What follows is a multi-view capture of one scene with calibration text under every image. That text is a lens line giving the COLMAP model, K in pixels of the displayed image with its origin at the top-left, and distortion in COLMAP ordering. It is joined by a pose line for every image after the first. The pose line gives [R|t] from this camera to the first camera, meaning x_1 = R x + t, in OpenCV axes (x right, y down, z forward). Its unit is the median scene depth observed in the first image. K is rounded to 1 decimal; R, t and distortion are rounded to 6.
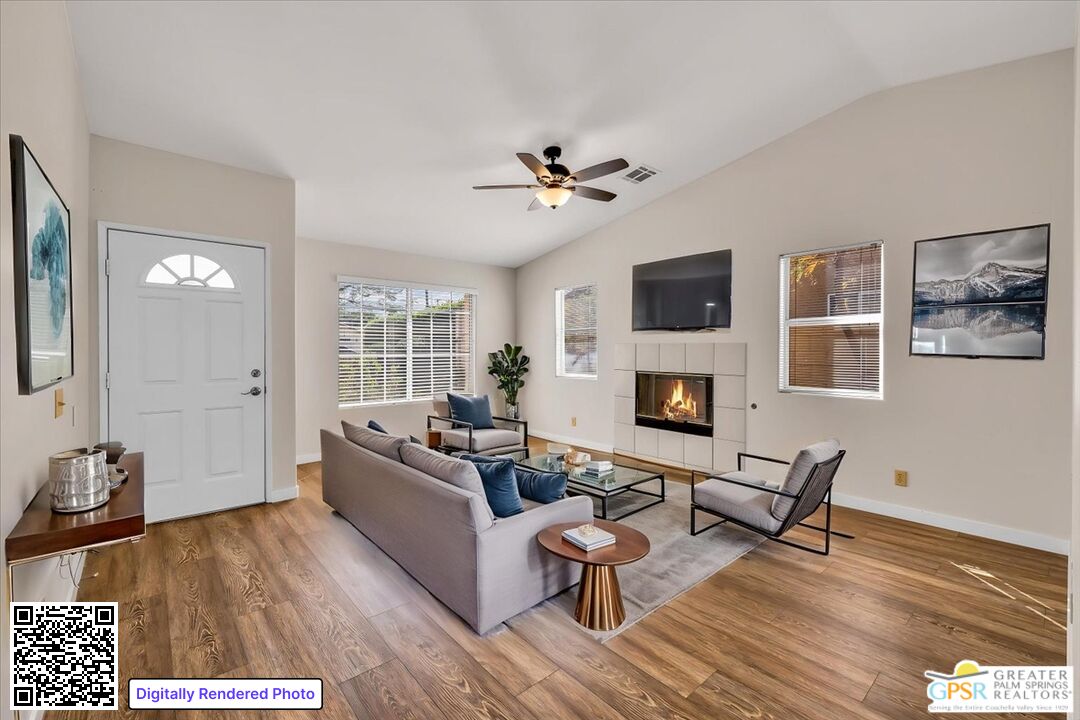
lens RADIAL K [[454.7, 0, 534.7], [0, 454.7, 353.9], [0, 0, 1]] dist [-0.002122, 0.000670]
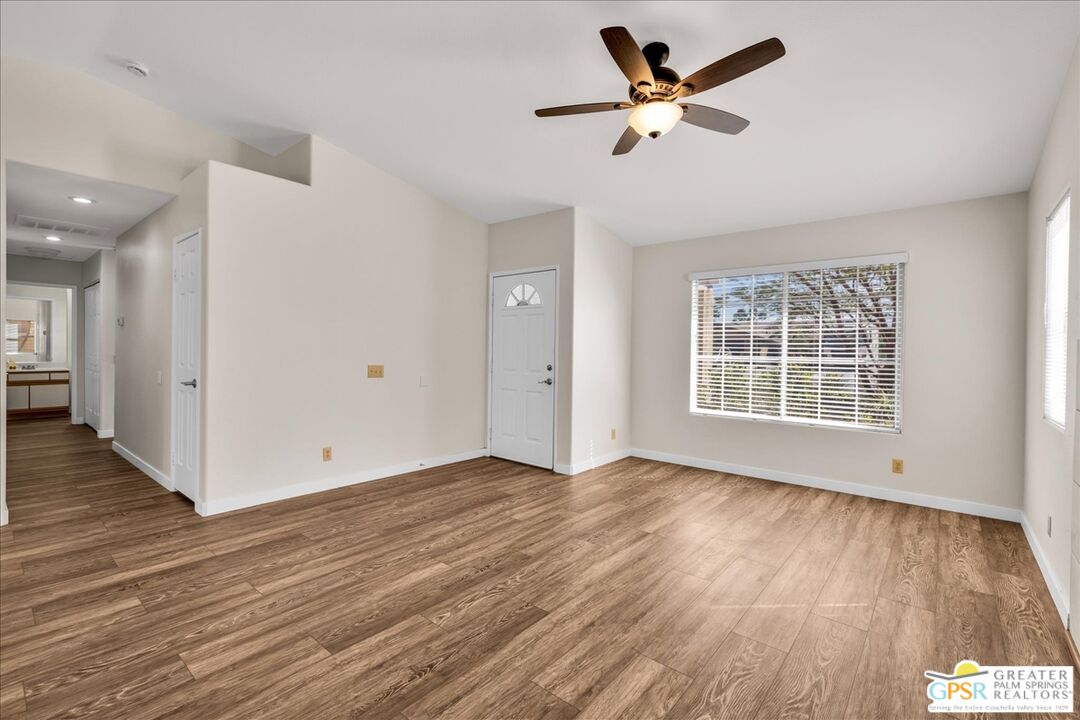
lens RADIAL K [[482.3, 0, 536.9], [0, 482.3, 357.7], [0, 0, 1]] dist [0.000945, 0.000532]
pose [[0.159453, 0.017658, -0.987048, 0.885936], [-0.022467, 0.999646, 0.014253, -0.005771], [0.986950, 0.019903, 0.159794, 0.902520]]
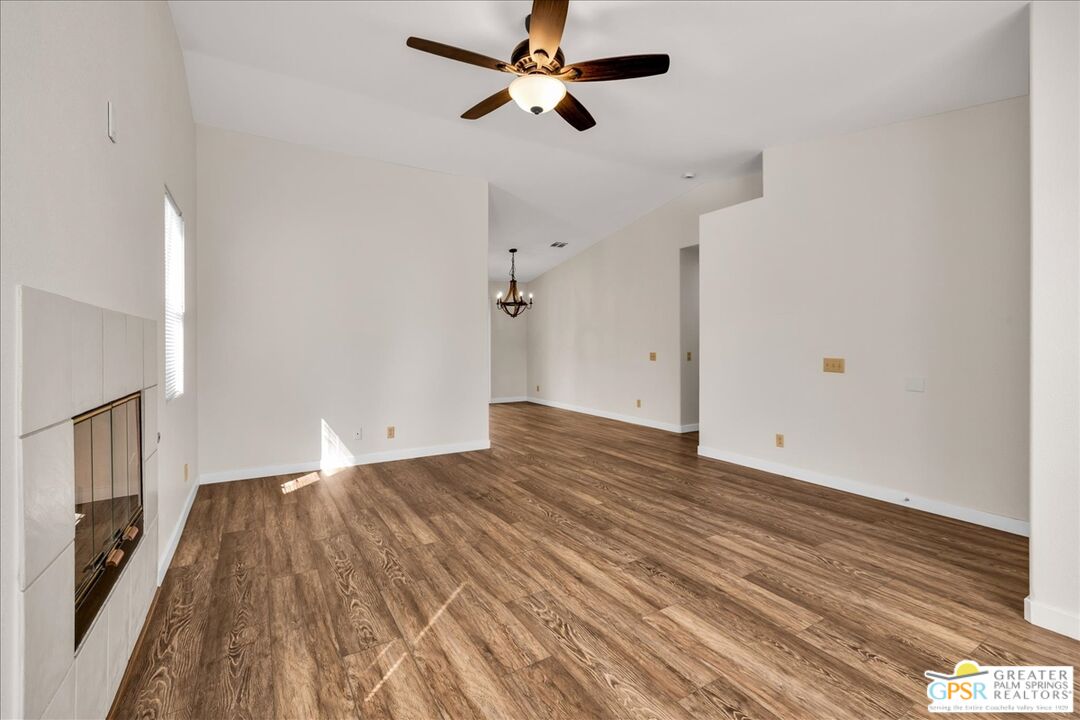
lens RADIAL K [[482.3, 0, 541.1], [0, 482.3, 353.7], [0, 0, 1]] dist [0.000945, 0.000532]
pose [[-0.984839, -0.003244, 0.173443, -0.106052], [0.001123, 0.999685, 0.025073, 0.004009], [-0.173470, 0.024887, -0.984525, 2.077308]]
